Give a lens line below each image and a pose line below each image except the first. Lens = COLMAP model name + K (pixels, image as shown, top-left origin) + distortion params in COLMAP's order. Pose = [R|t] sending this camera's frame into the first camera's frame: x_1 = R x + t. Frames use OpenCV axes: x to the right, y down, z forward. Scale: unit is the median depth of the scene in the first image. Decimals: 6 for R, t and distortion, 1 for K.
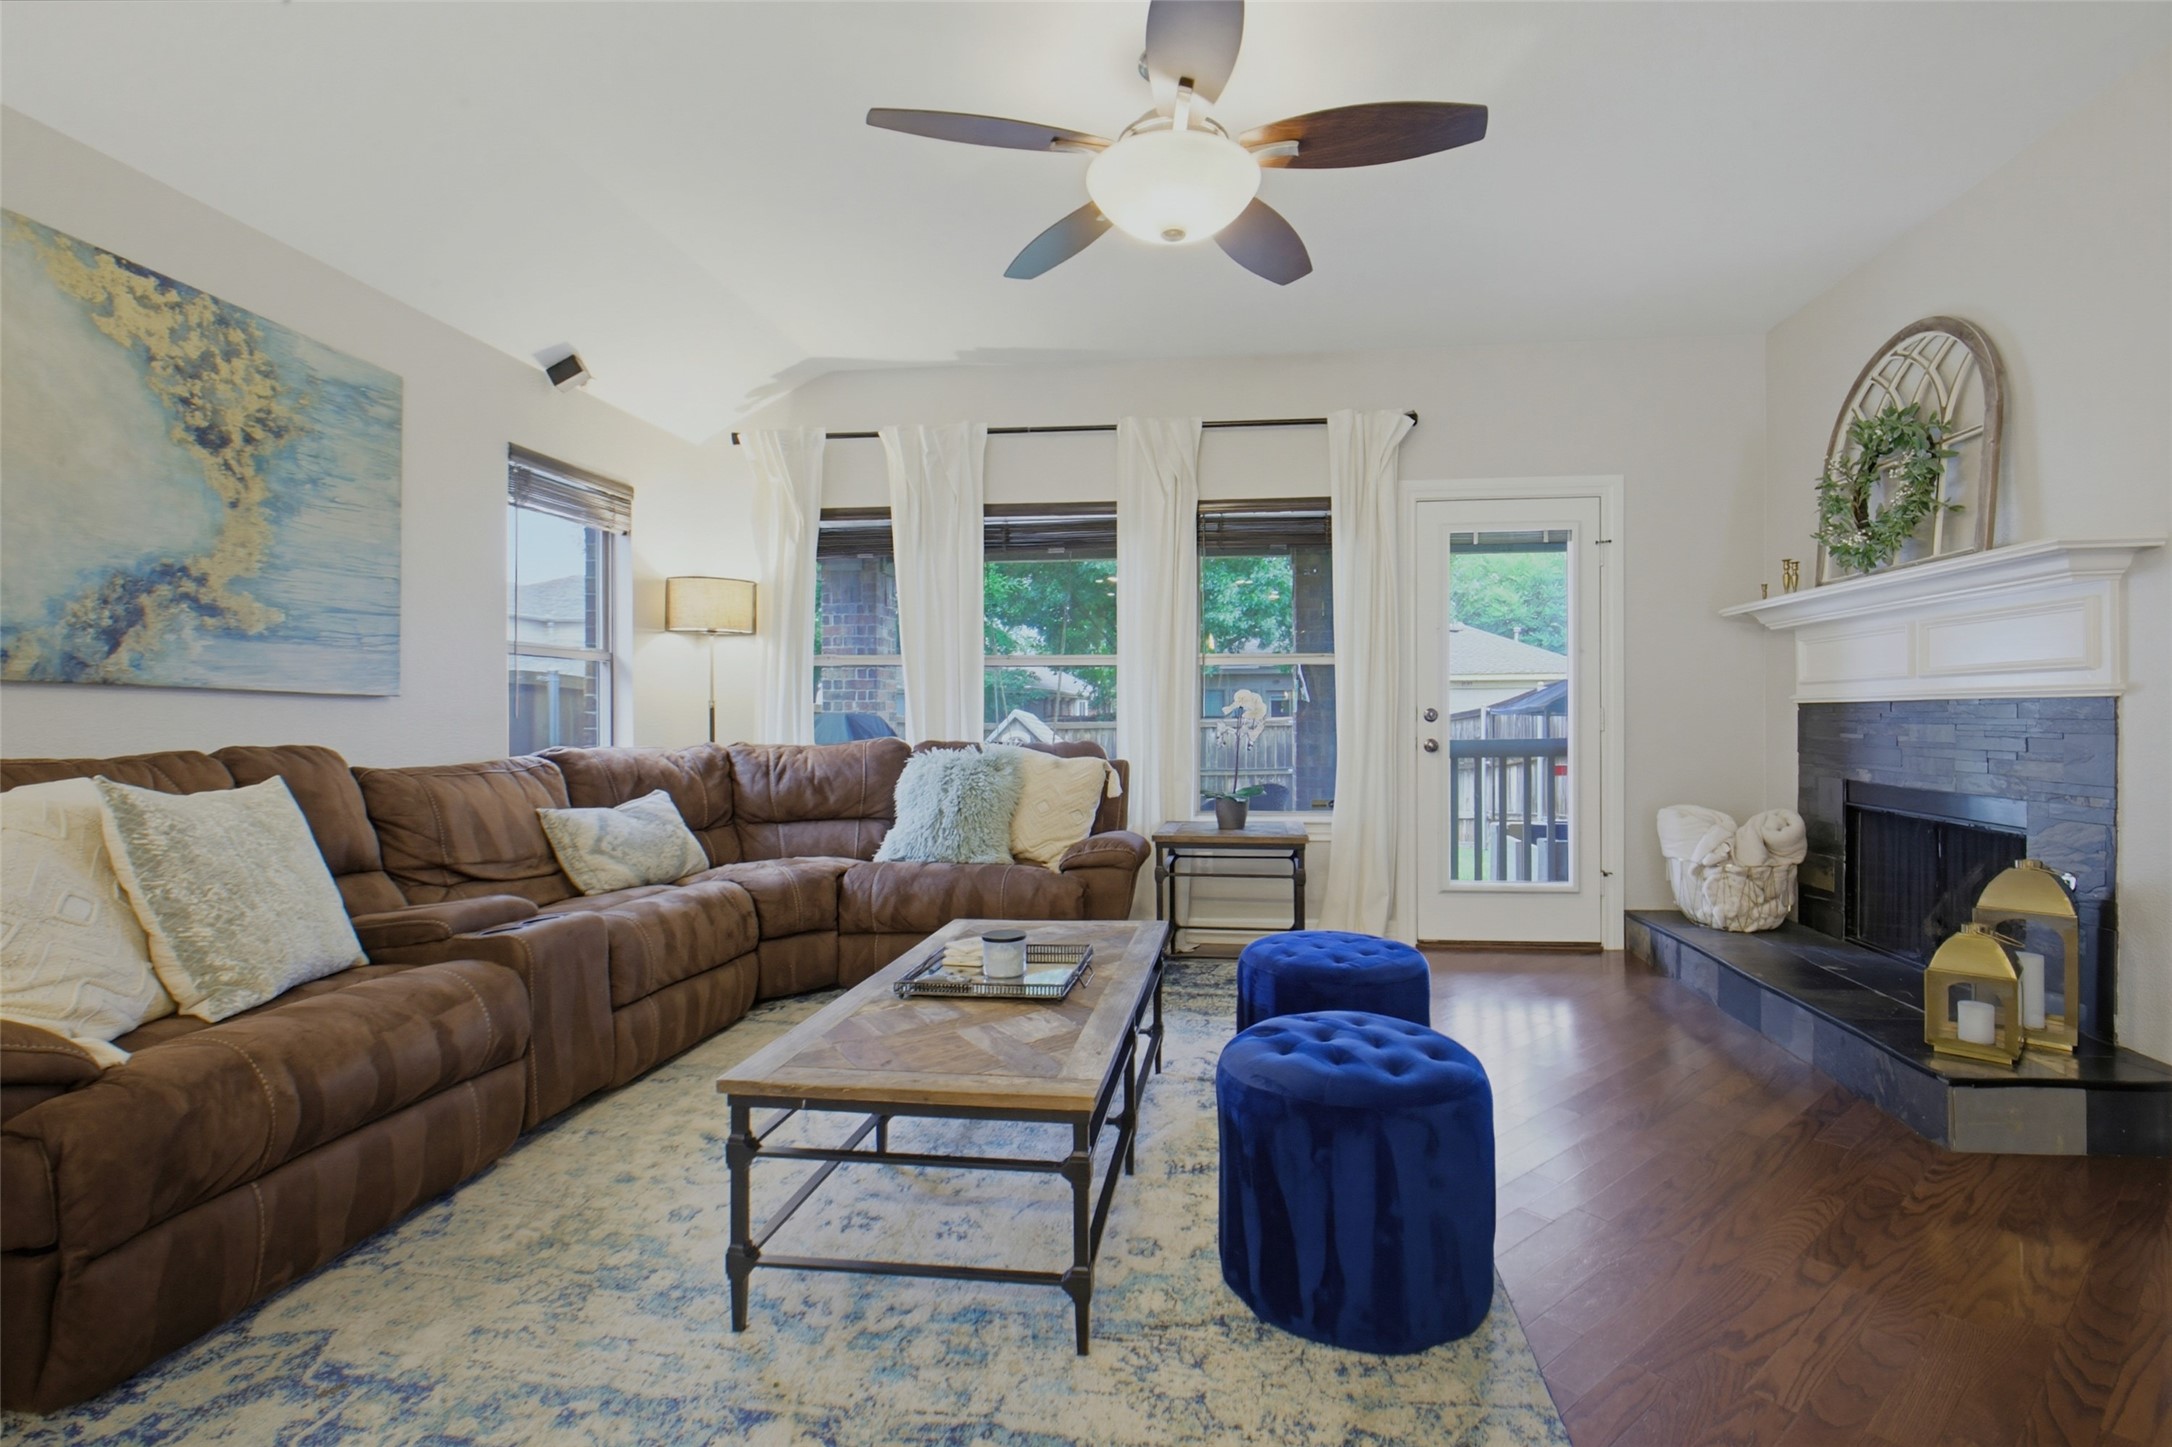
lens RADIAL K [[996.1, 0, 1128.2], [0, 996.1, 718.4], [0, 0, 1]] dist [0.000788, 0.001842]
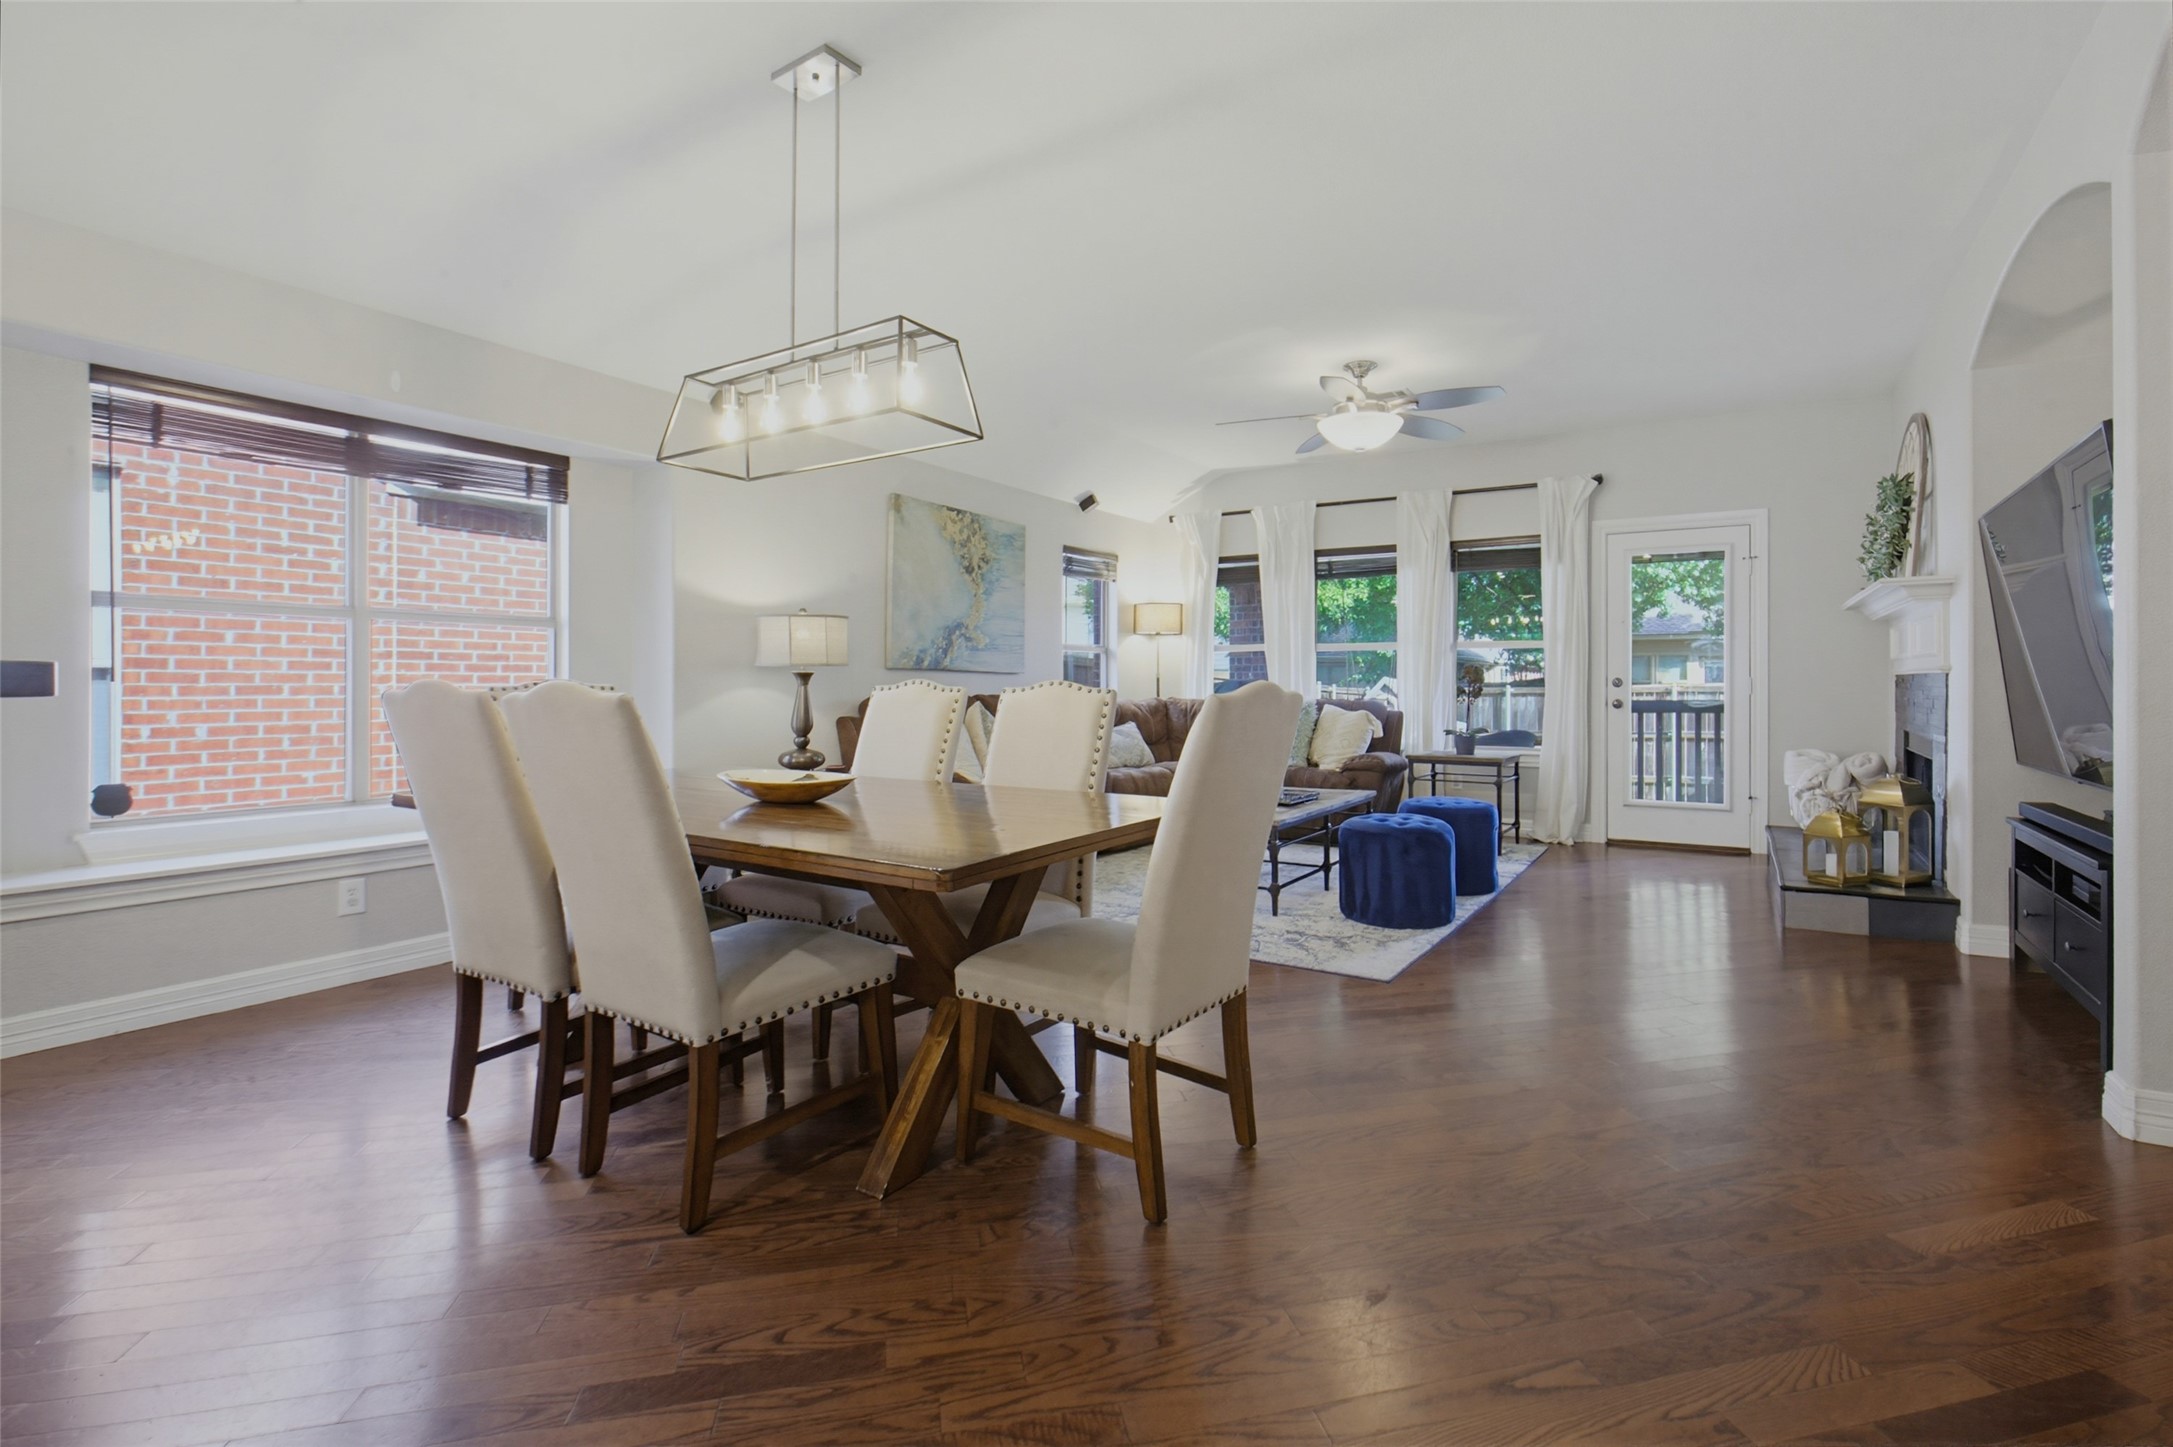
lens RADIAL K [[996.5, 0, 1128.7], [0, 996.5, 718.4], [0, 0, 1]] dist [0.000788, 0.001842]
pose [[0.907790, 0.018425, -0.419020, 0.313562], [-0.003764, 0.999352, 0.035788, -0.001571], [0.419408, -0.030911, 0.907272, -0.708397]]
